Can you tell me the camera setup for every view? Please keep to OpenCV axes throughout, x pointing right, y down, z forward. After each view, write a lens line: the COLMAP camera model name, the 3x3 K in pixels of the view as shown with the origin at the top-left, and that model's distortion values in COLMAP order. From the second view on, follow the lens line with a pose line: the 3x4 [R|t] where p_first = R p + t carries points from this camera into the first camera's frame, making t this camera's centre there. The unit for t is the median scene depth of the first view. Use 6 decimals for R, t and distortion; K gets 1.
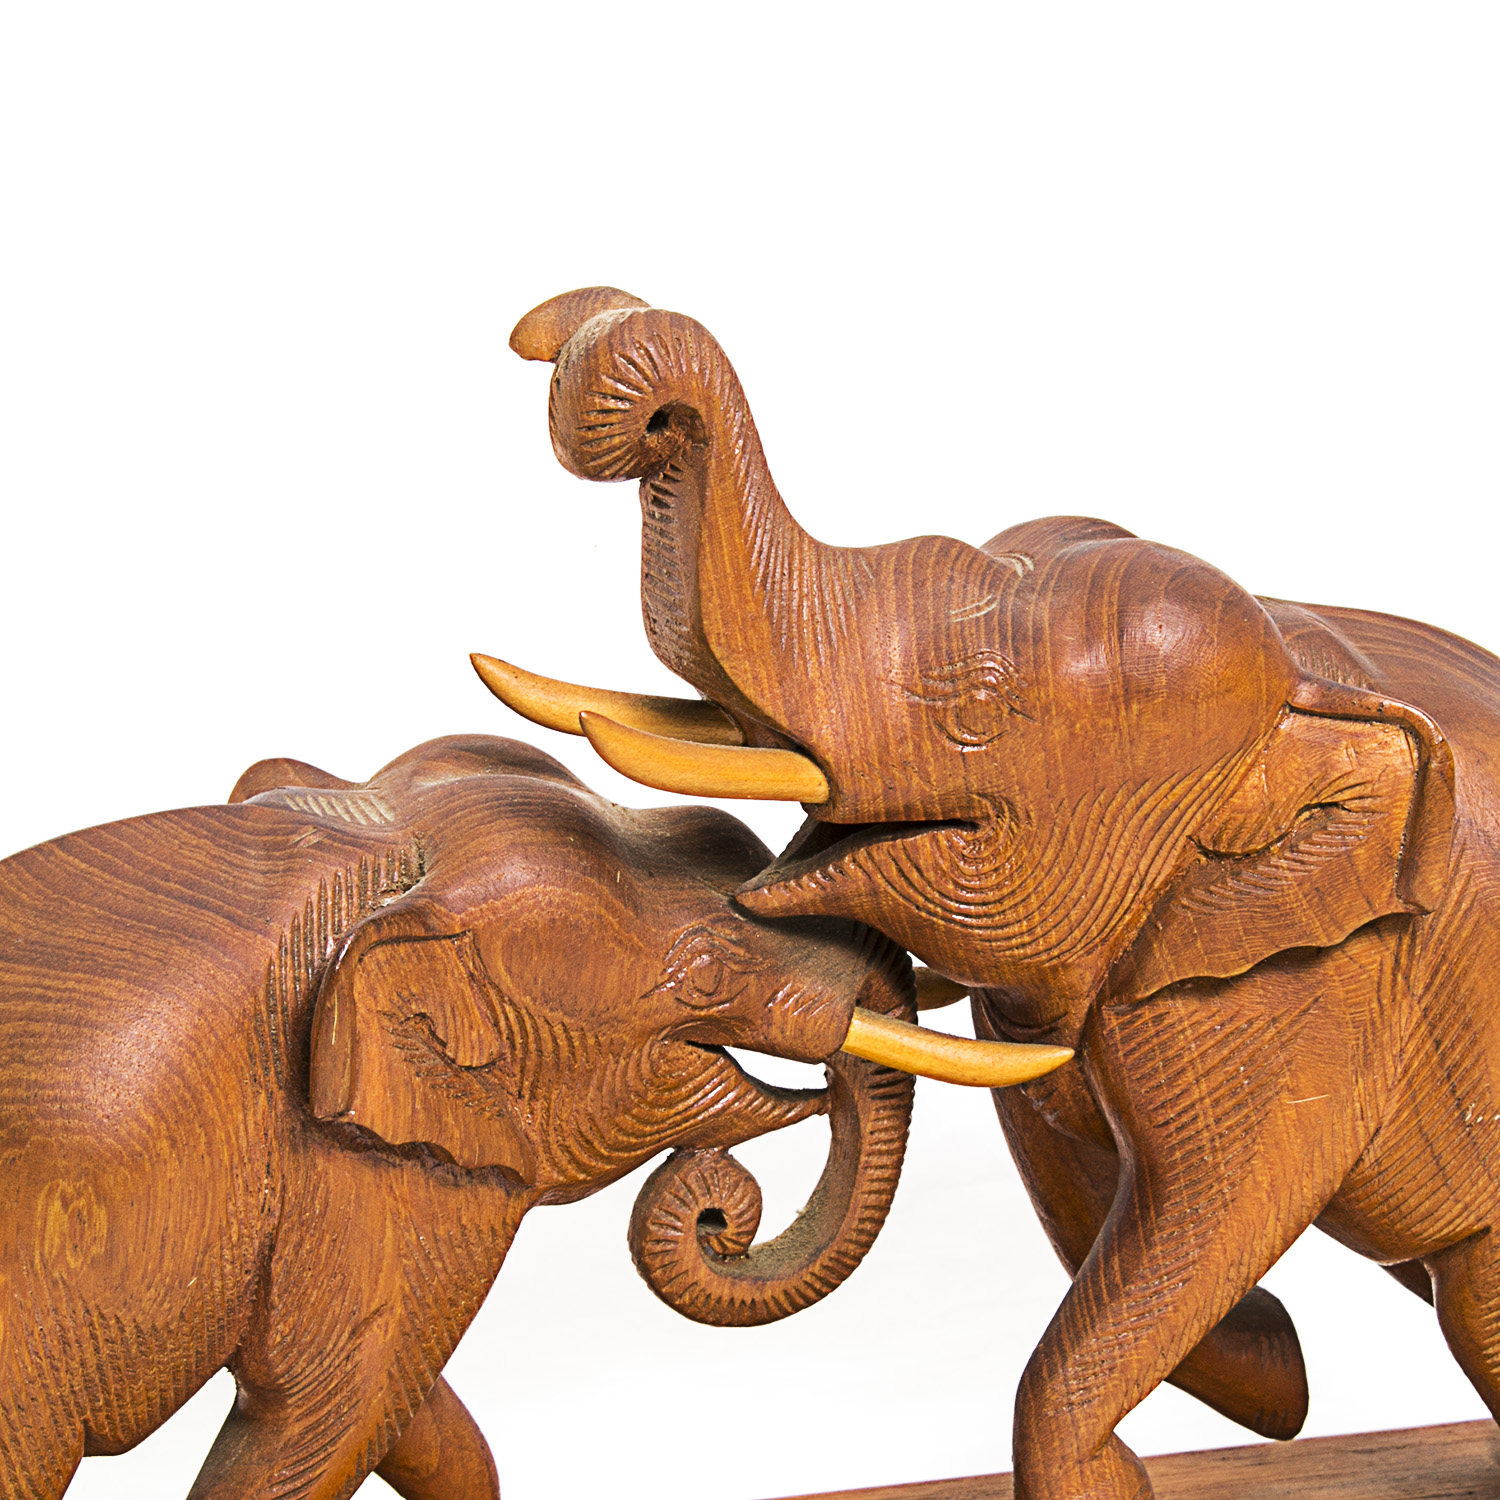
lens RADIAL K [[5187.5, 0, 748.7], [0, 5187.5, 758.8], [0, 0, 1]] dist [0.020485, 0.000000]
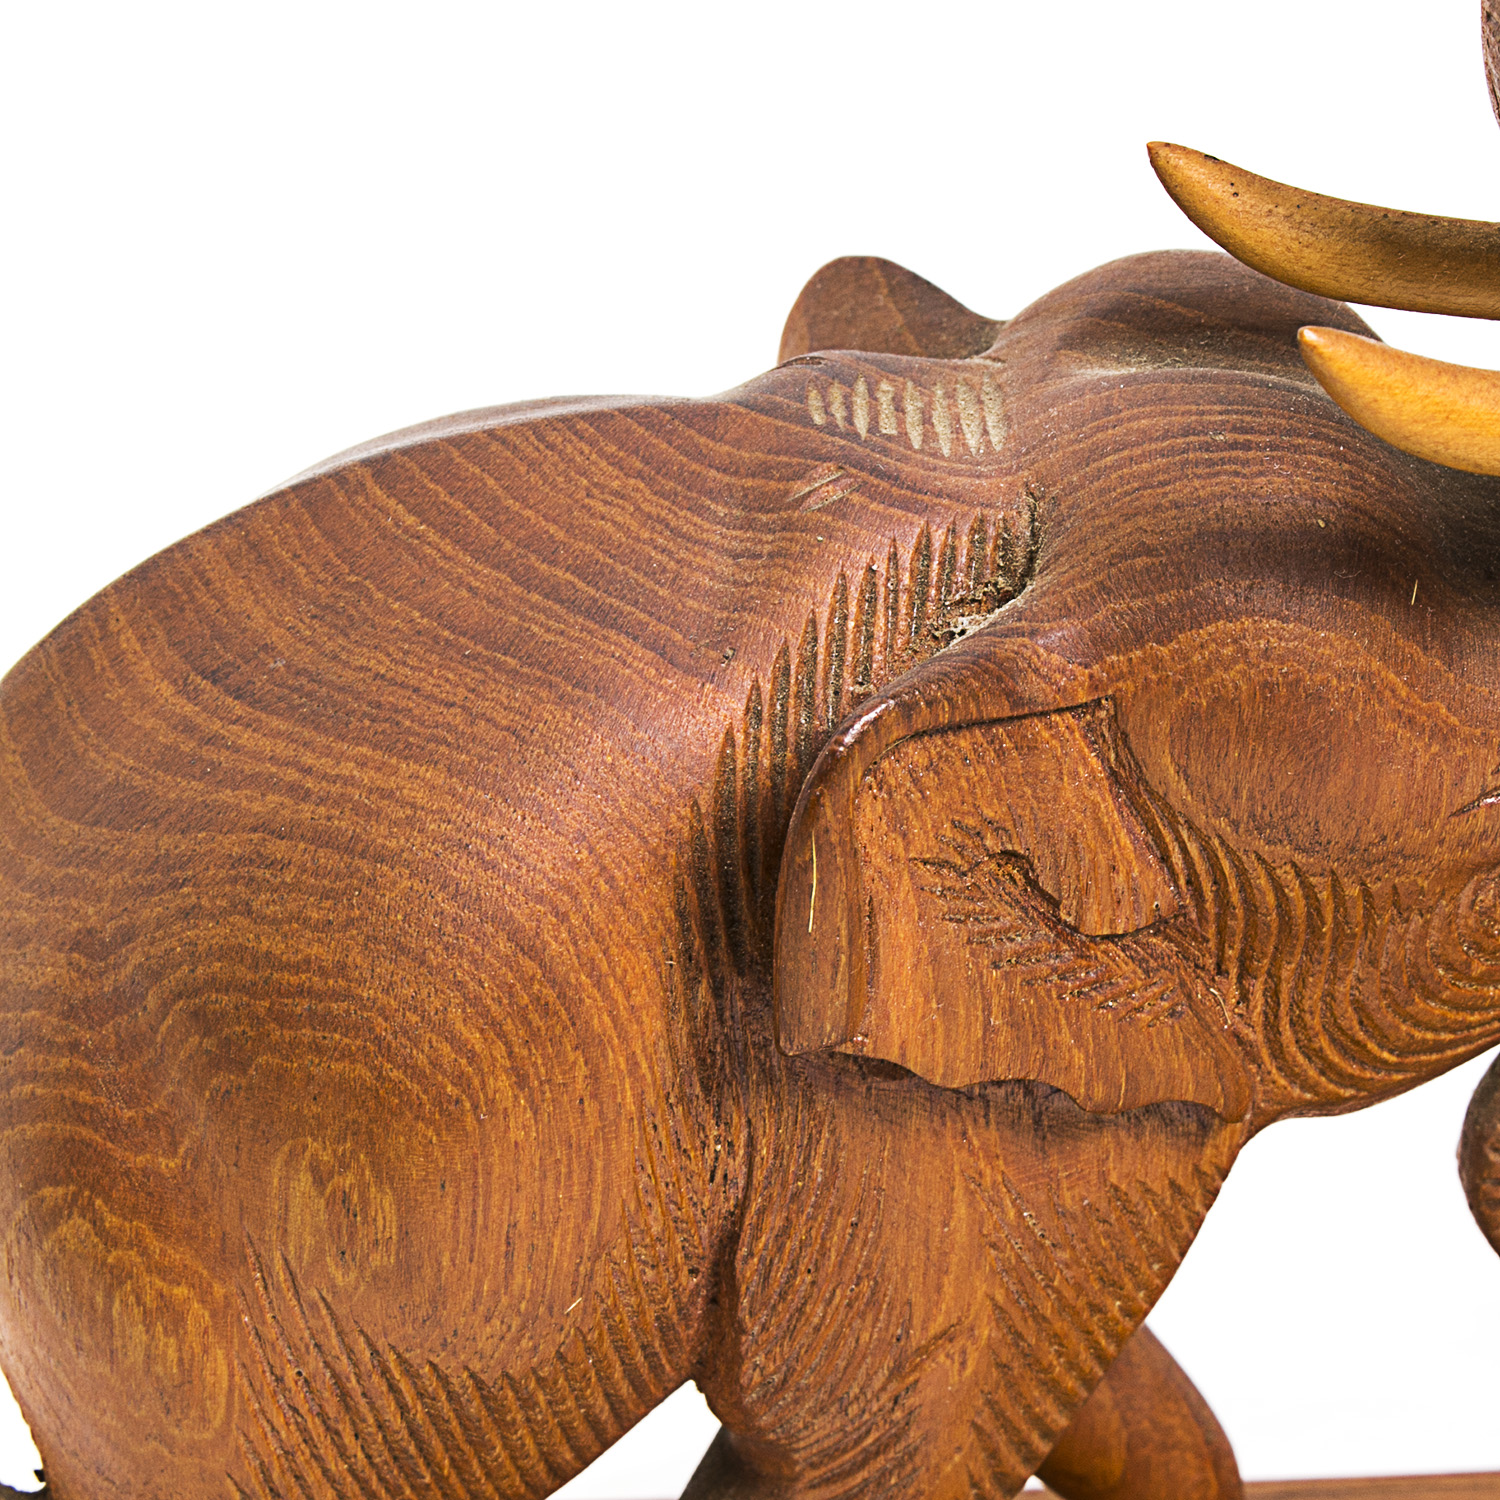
lens RADIAL K [[5187.5, 0, 756.5], [0, 5187.5, 763.9], [0, 0, 1]] dist [0.020485, 0.000000]
pose [[0.966521, 0.075042, -0.245371, 0.039465], [-0.020042, 0.975436, 0.219371, -0.072470], [0.255805, -0.207109, 0.944283, 0.492316]]
